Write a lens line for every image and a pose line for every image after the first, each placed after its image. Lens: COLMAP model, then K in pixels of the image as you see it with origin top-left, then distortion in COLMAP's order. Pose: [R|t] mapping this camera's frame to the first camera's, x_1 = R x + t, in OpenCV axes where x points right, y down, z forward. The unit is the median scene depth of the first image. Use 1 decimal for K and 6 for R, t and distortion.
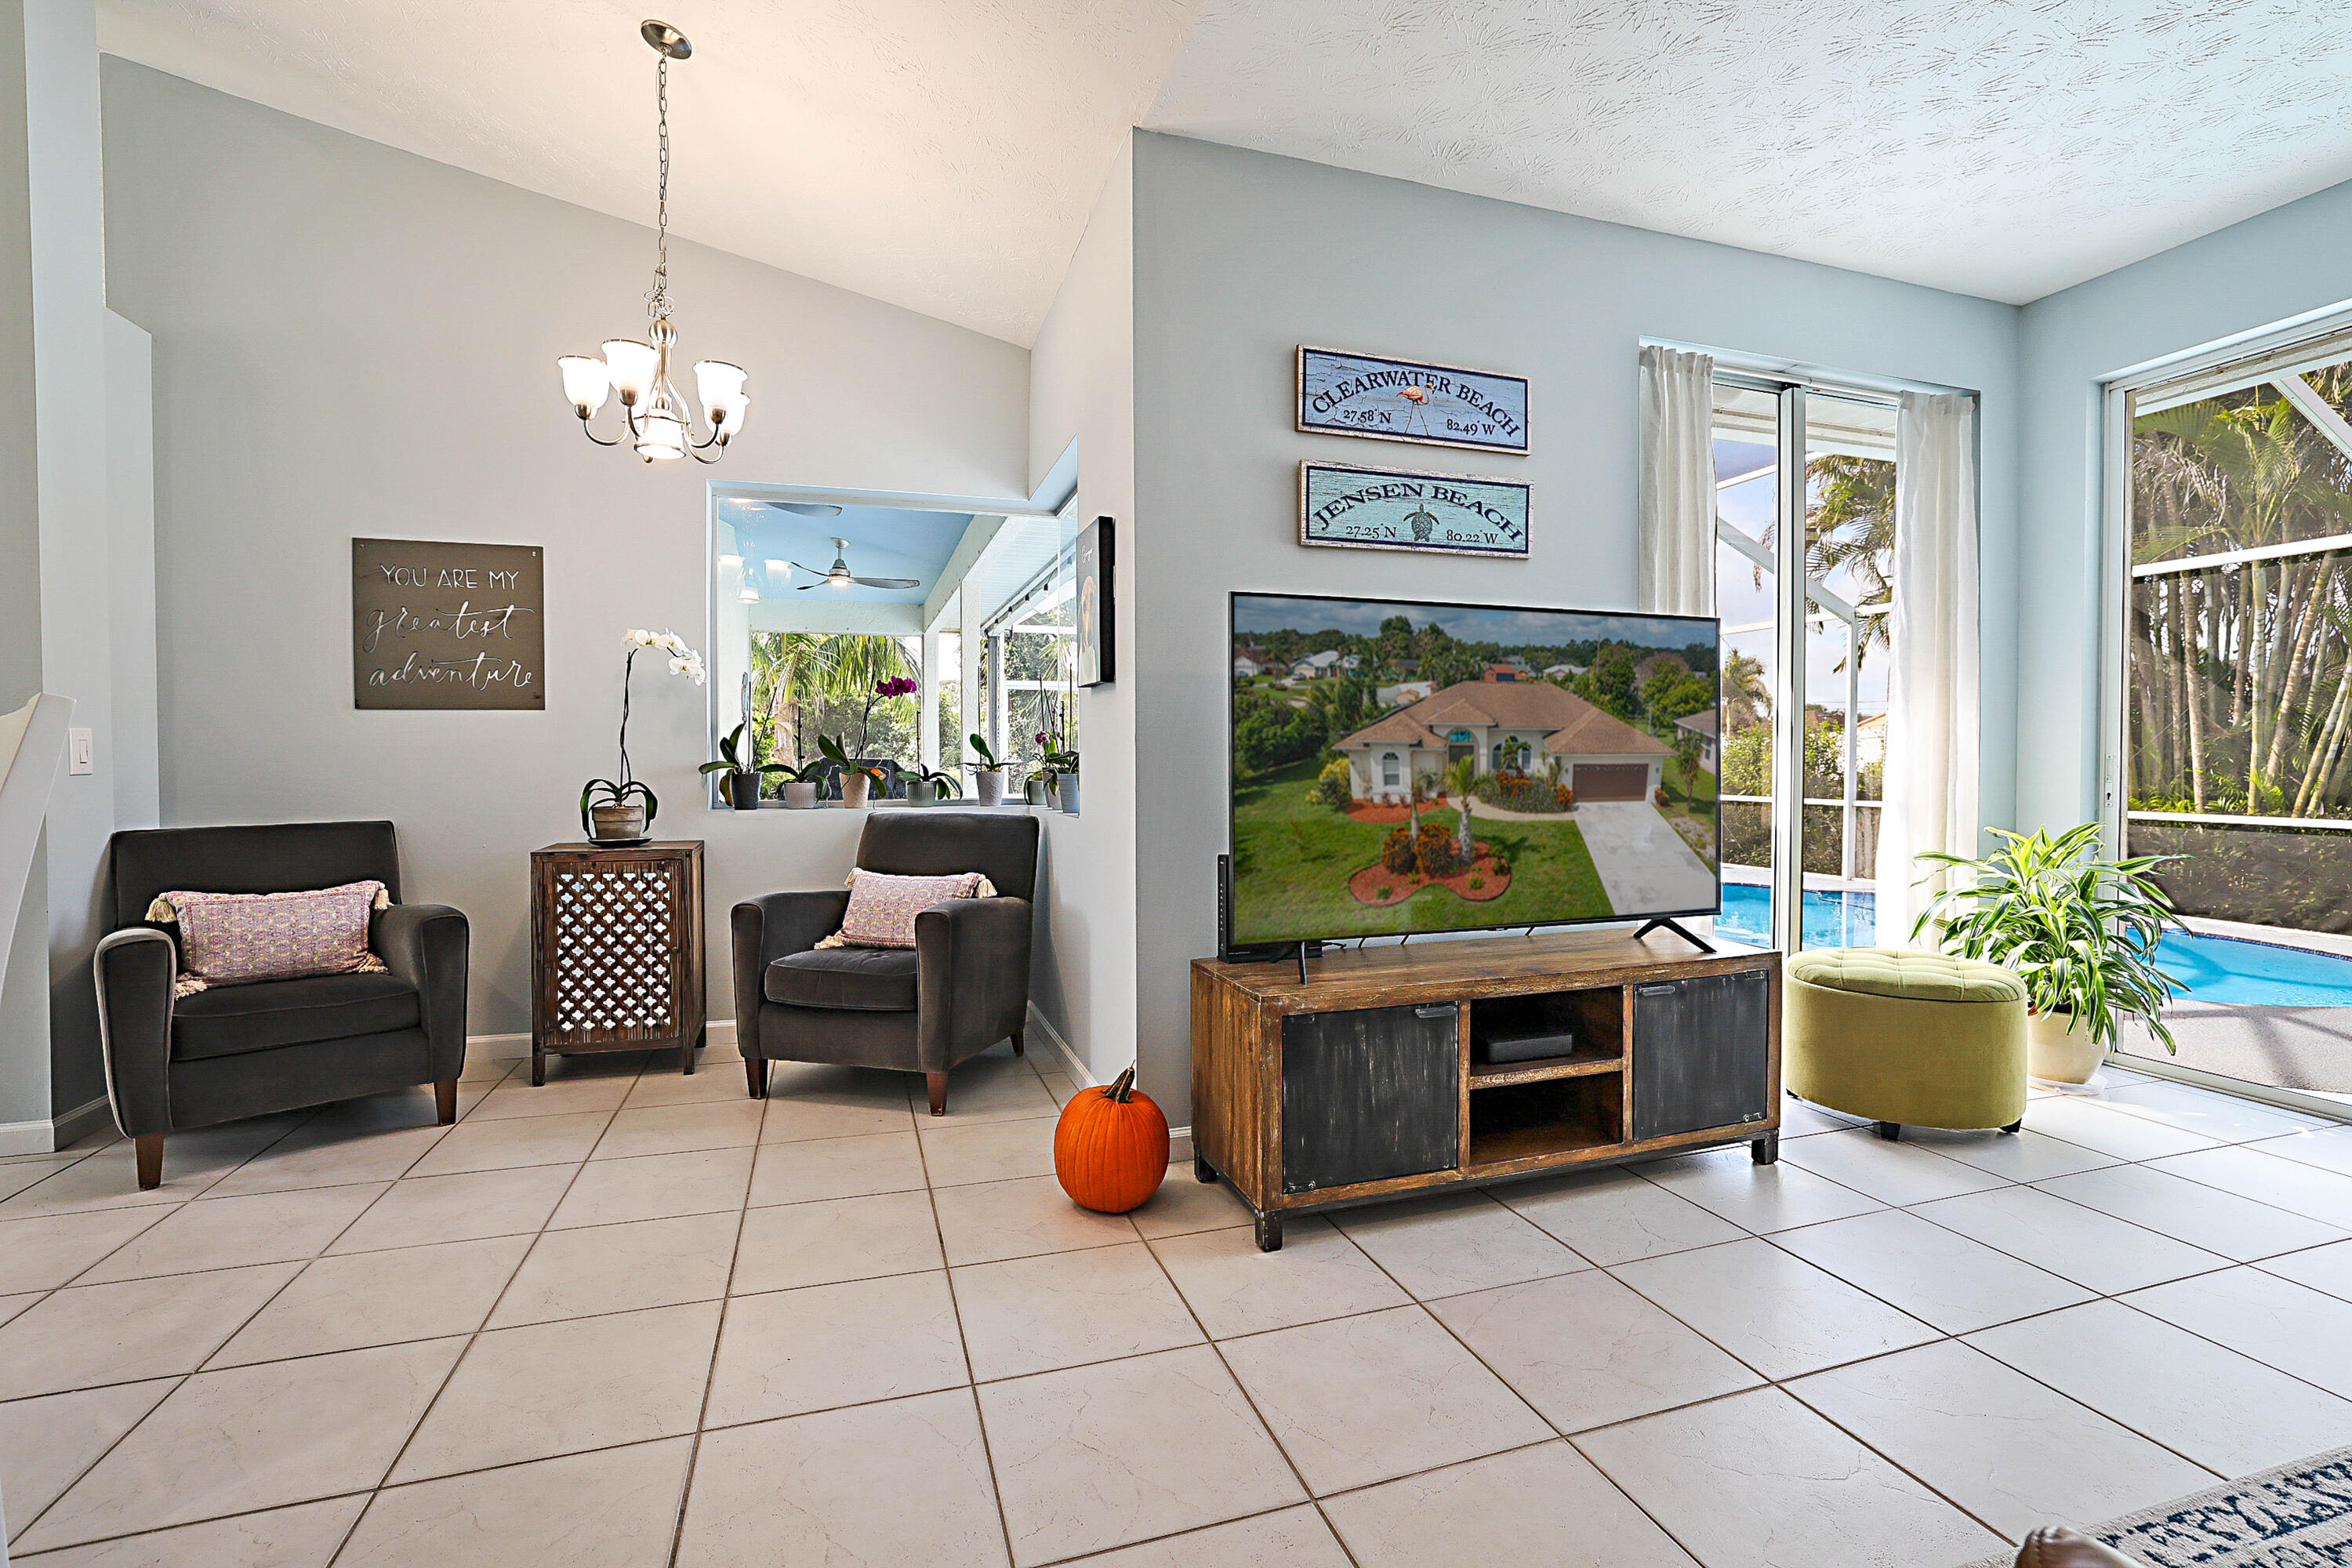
lens RADIAL K [[1028.1, 0, 1171.4], [0, 1028.1, 778.2], [0, 0, 1]] dist [-0.021497, 0.000136]
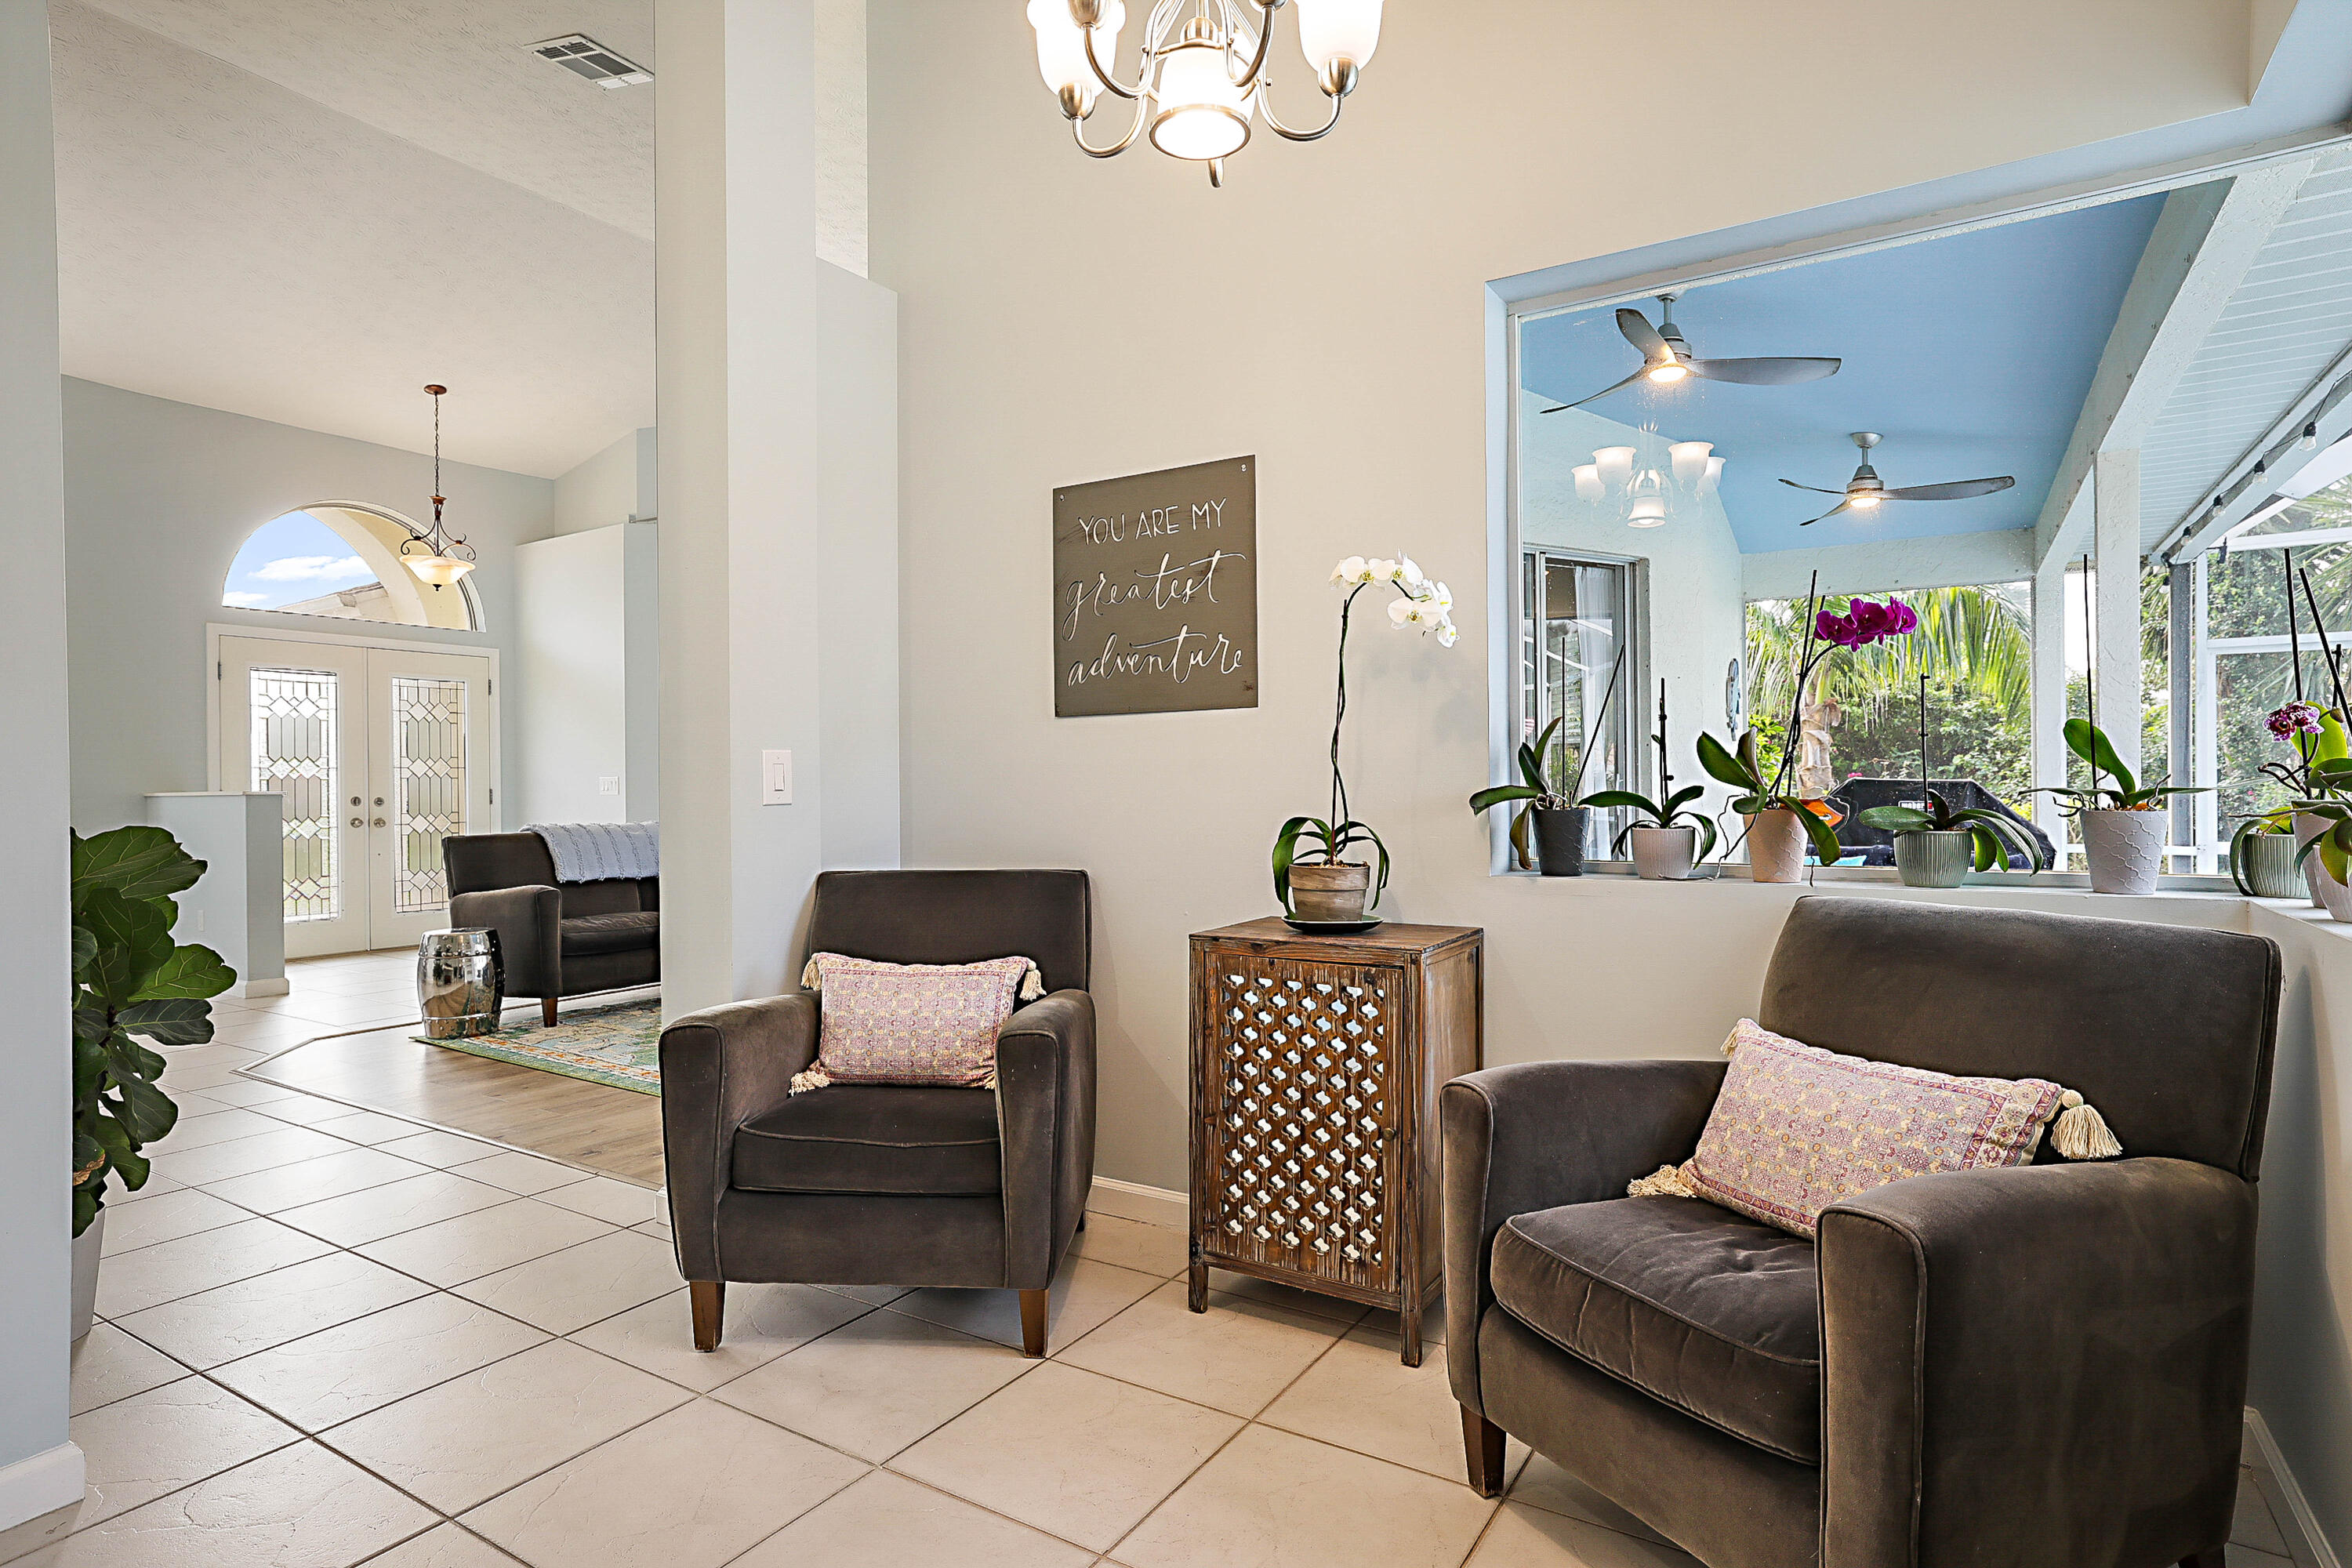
lens RADIAL K [[1232.7, 0, 1169.1], [0, 1232.7, 789.5], [0, 0, 1]] dist [-0.023147, 0.012872]
pose [[0.642139, -0.002379, -0.766585, -0.057323], [-0.009160, 0.999900, -0.010777, -0.006657], [0.766534, 0.013942, 0.642053, 0.478316]]
